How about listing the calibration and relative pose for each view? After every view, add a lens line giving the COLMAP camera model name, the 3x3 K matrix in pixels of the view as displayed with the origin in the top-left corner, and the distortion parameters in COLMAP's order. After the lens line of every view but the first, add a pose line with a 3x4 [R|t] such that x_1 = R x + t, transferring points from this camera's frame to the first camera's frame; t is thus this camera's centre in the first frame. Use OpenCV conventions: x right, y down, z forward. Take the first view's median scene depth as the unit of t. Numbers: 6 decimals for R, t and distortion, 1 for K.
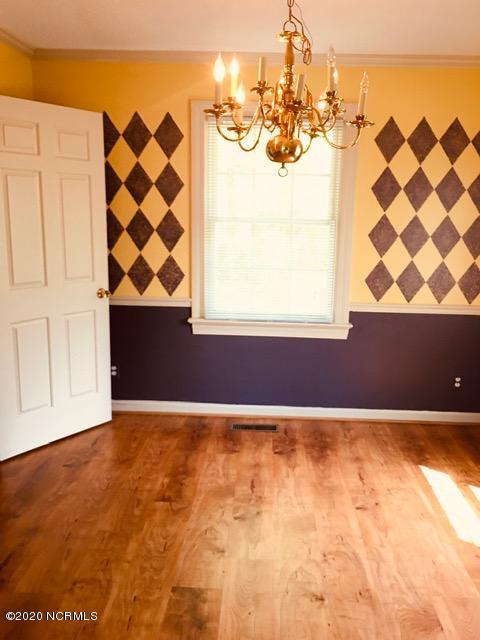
lens RADIAL K [[564.2, 0, 235.9], [0, 564.2, 323.1], [0, 0, 1]] dist [0.088371, -0.109900]
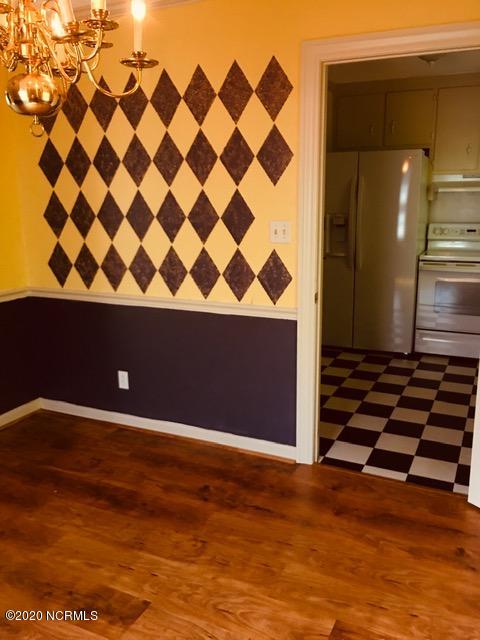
lens RADIAL K [[564.2, 0, 239.0], [0, 564.2, 323.0], [0, 0, 1]] dist [0.088371, -0.109900]
pose [[-0.391658, 0.199785, -0.898159, 0.533866], [-0.179244, 0.940875, 0.287449, -0.232199], [0.902483, 0.273571, -0.332691, 1.236225]]
